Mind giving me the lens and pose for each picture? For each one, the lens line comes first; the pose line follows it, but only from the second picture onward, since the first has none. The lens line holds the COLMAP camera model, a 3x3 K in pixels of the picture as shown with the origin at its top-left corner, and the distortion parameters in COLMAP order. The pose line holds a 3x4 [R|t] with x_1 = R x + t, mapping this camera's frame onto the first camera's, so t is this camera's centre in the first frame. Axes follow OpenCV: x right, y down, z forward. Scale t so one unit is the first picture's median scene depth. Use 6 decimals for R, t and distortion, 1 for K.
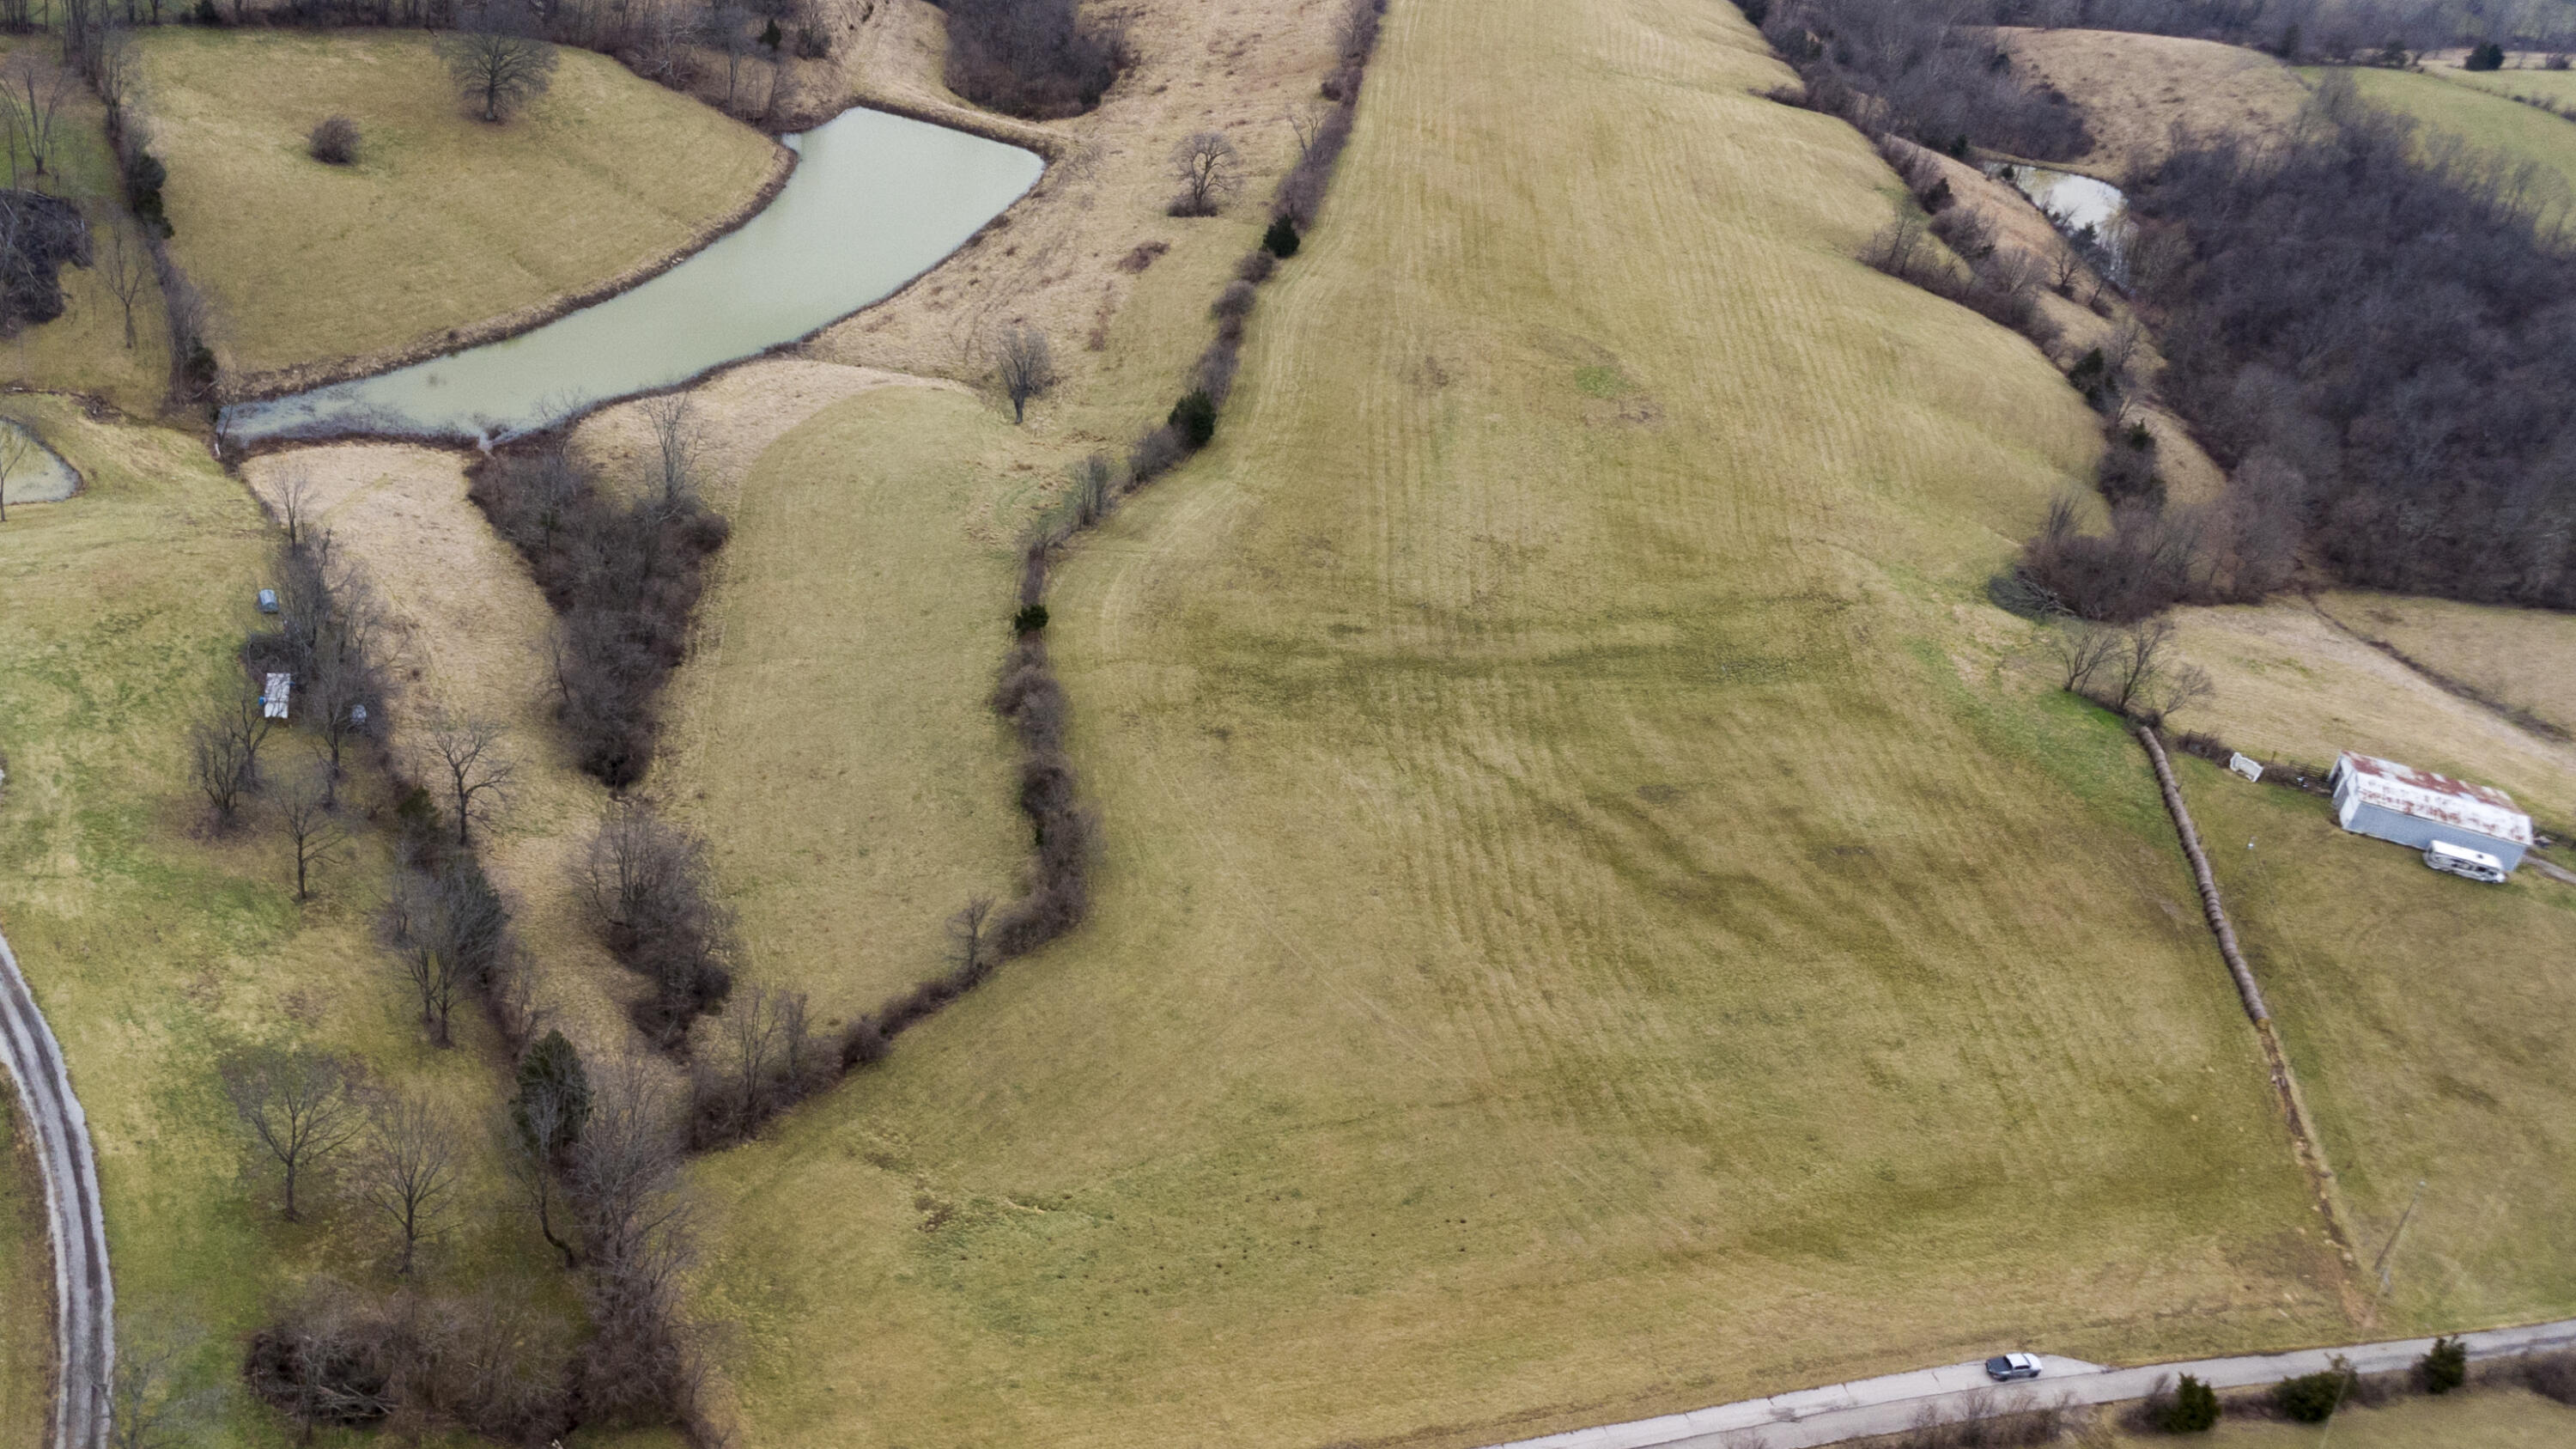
lens RADIAL K [[2419.7, 0, 1288.0], [0, 2419.7, 724.5], [0, 0, 1]] dist [-0.007496, 0.087028]
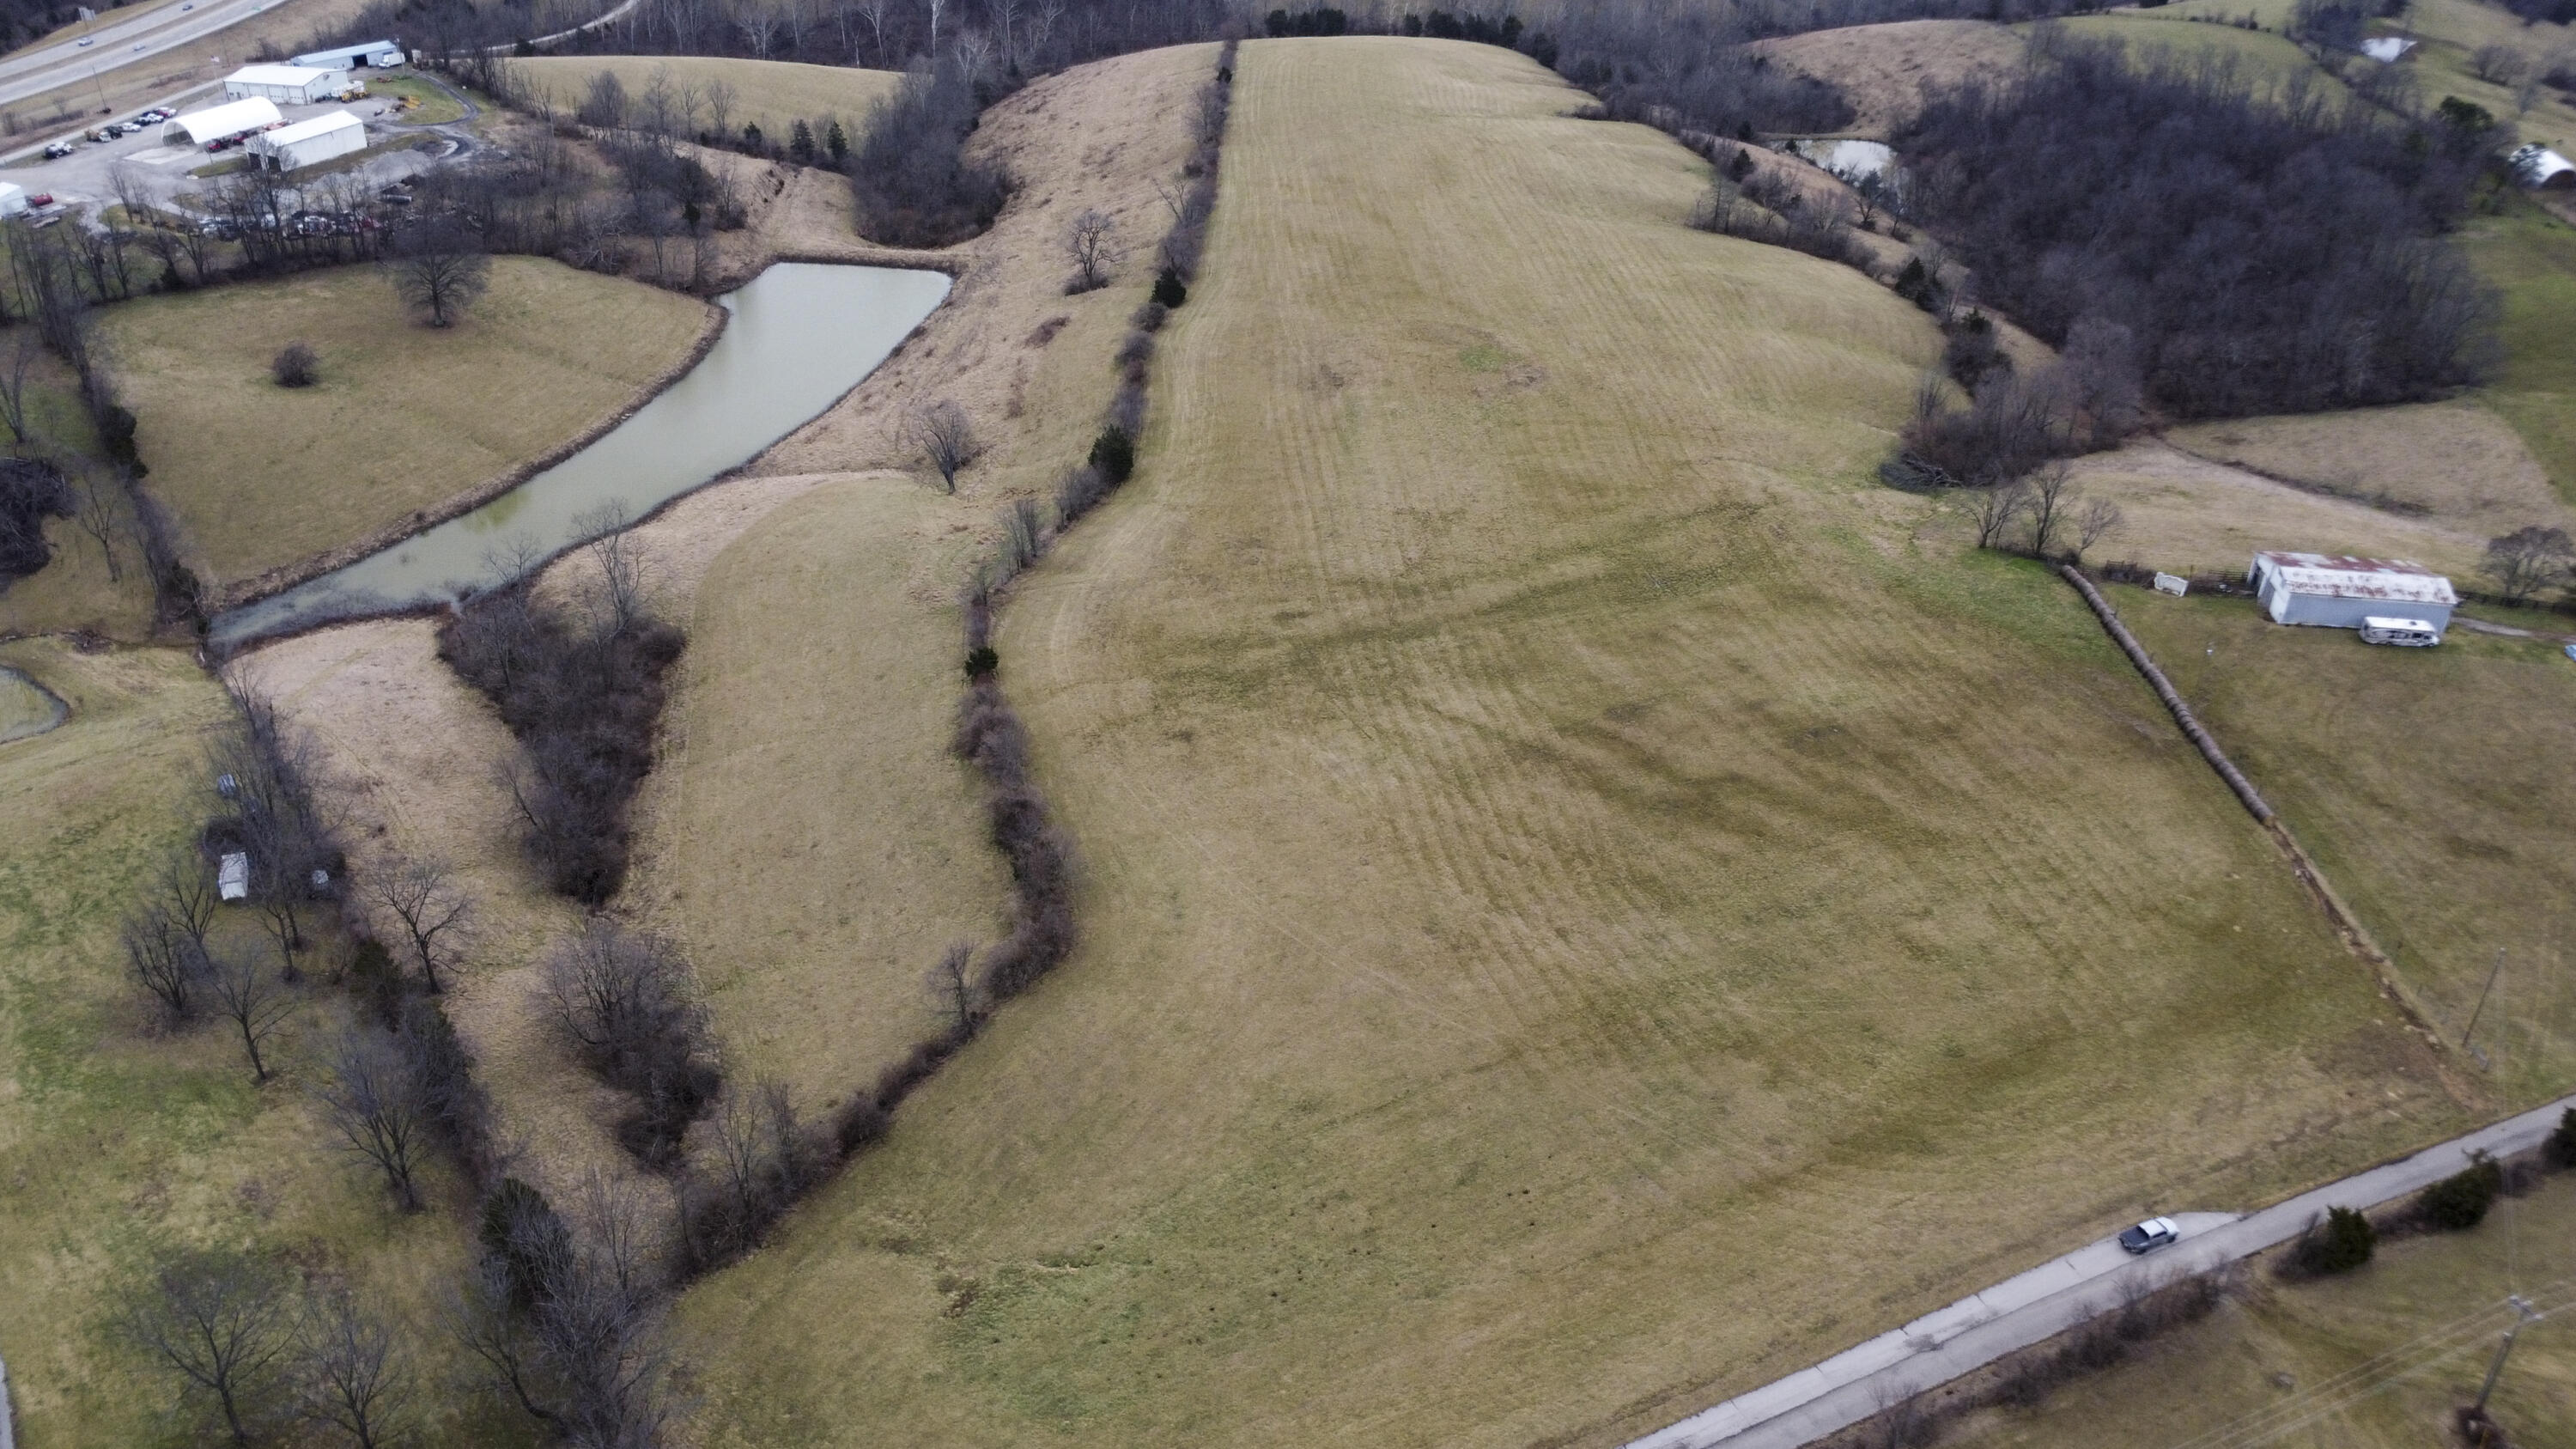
lens RADIAL K [[1921.8, 0, 1288.0], [0, 1921.8, 724.5], [0, 0, 1]] dist [-0.012532, -0.039637]
pose [[0.981883, -0.189304, 0.008381, 0.007773], [0.189409, 0.981796, -0.014200, 0.016876], [-0.005540, 0.015530, 0.999864, 0.189871]]
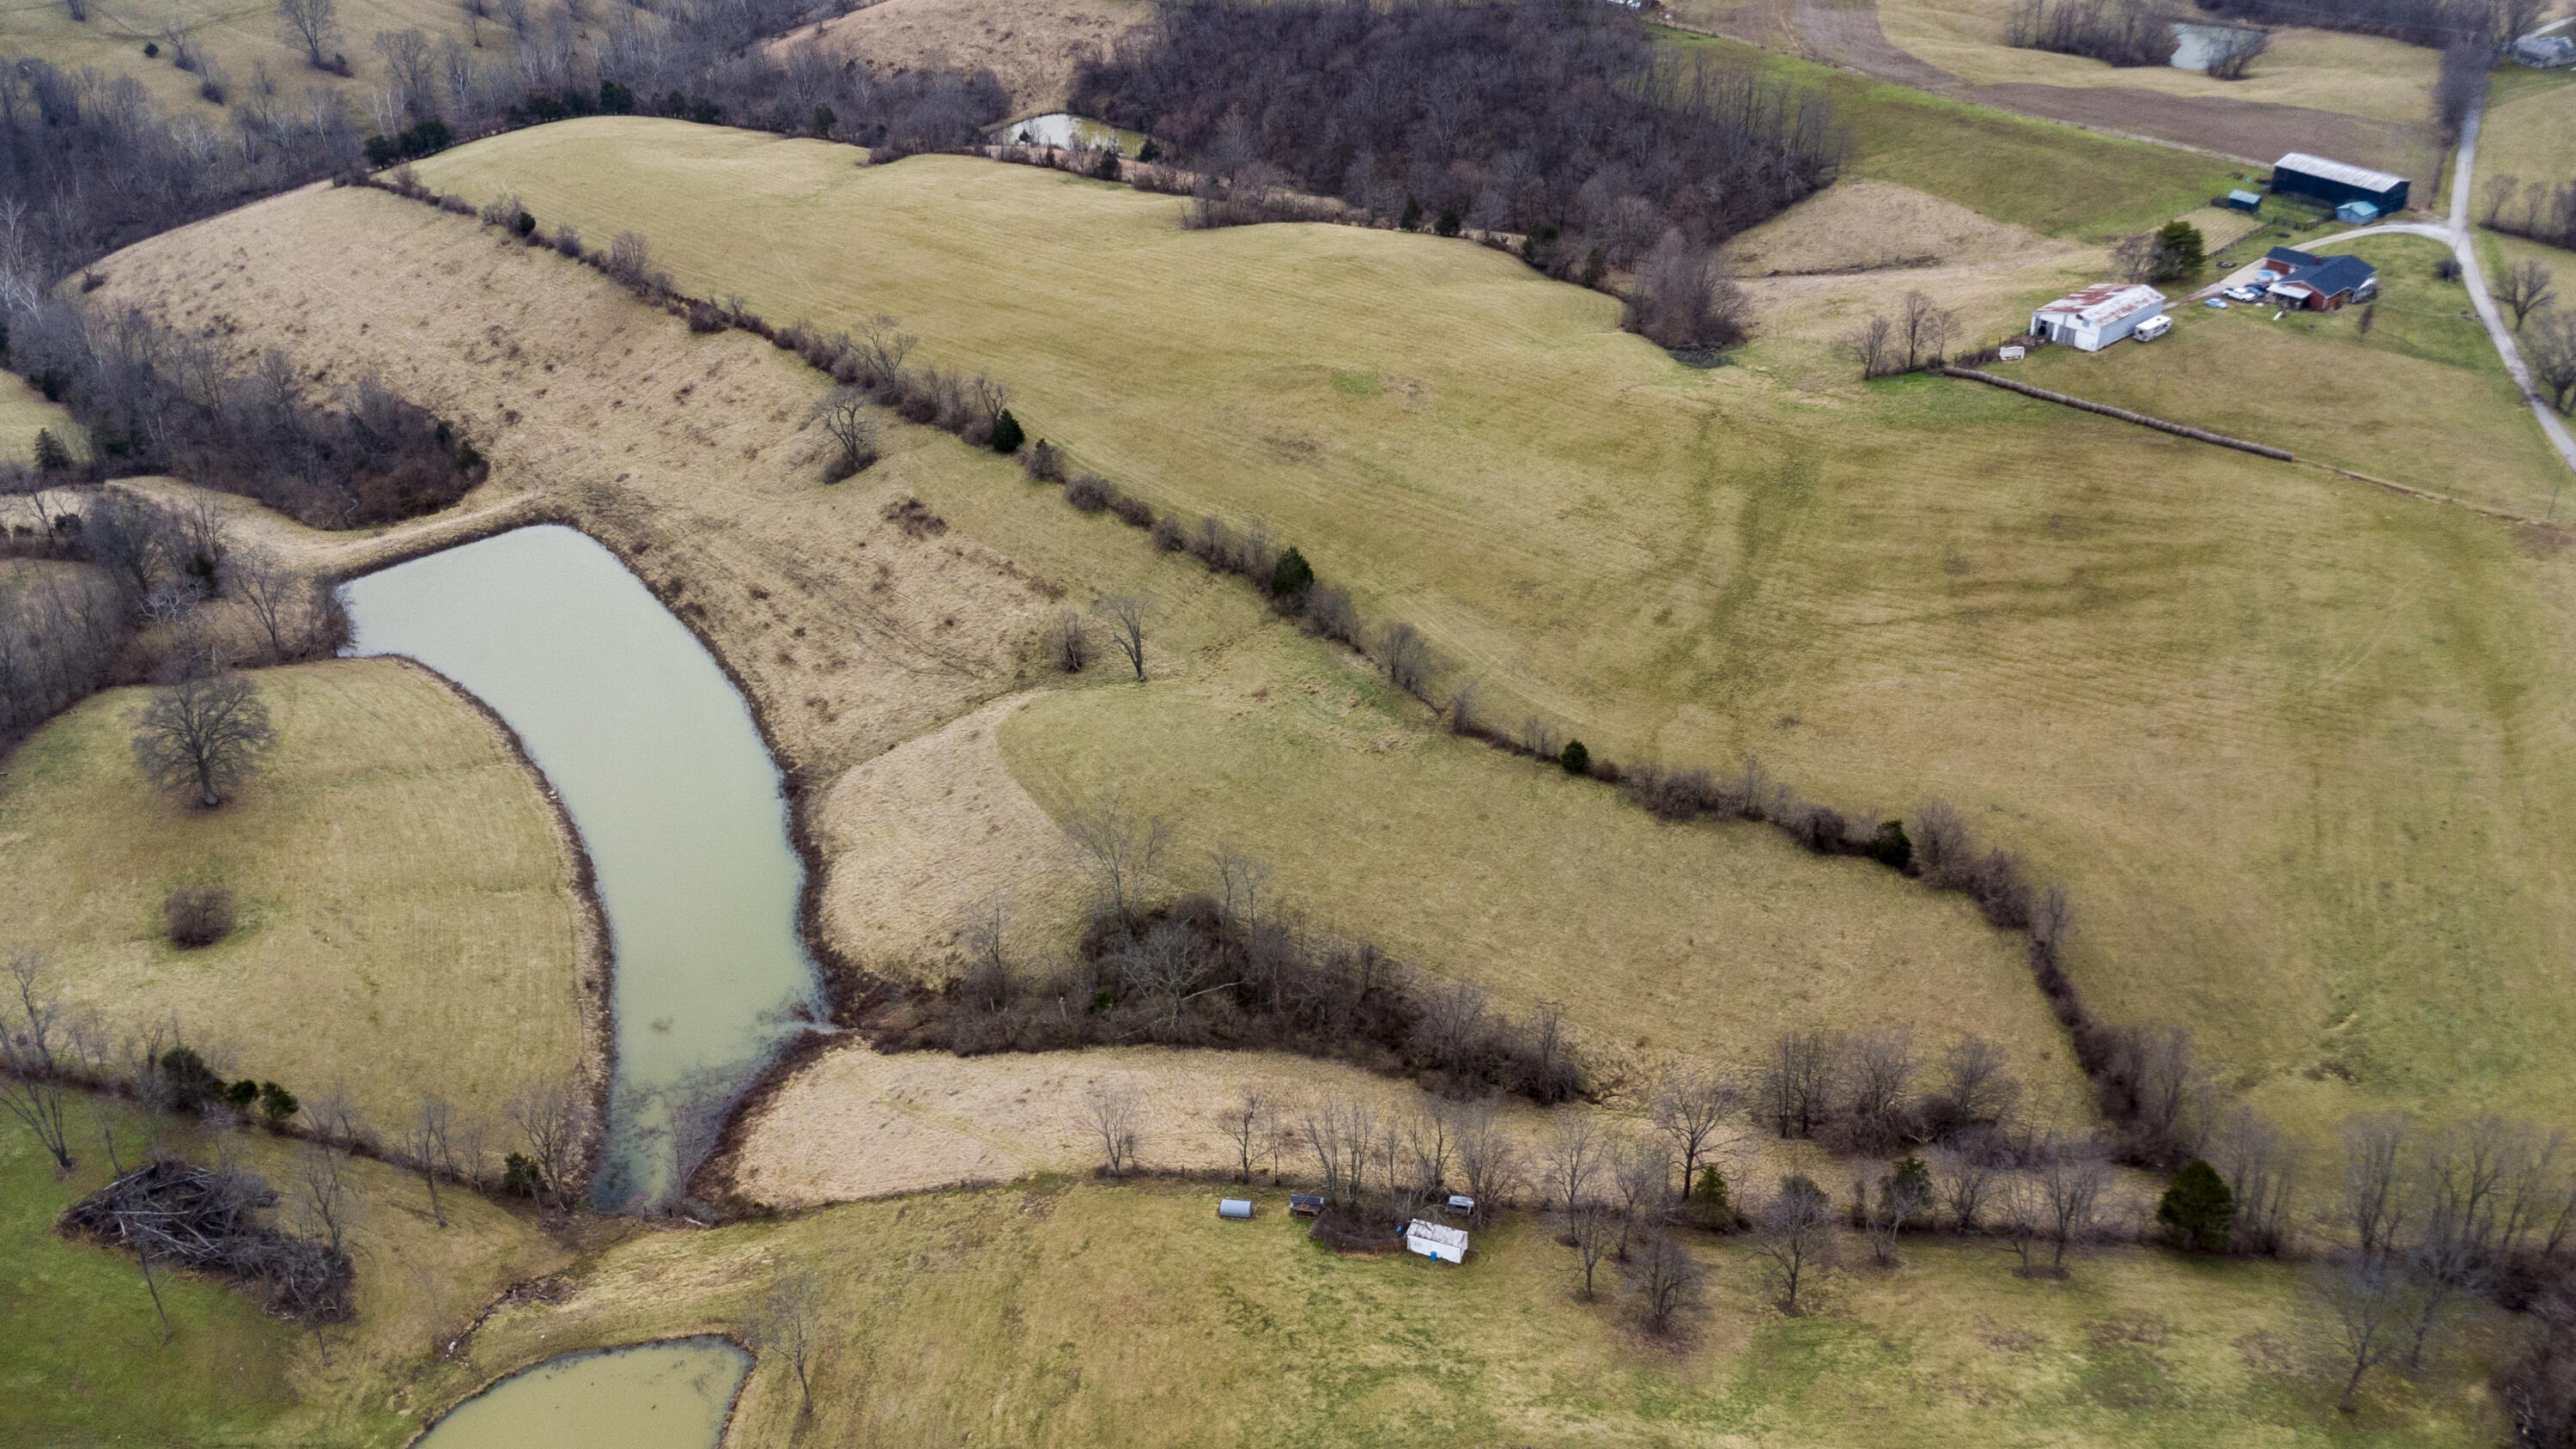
lens RADIAL K [[2069.1, 0, 1288.0], [0, 2069.1, 724.5], [0, 0, 1]] dist [0.020442, -0.004185]
pose [[0.602575, -0.577075, 0.551261, -0.667097], [0.541956, 0.802940, 0.248136, -0.344427], [-0.585822, 0.149239, 0.796580, 0.314337]]
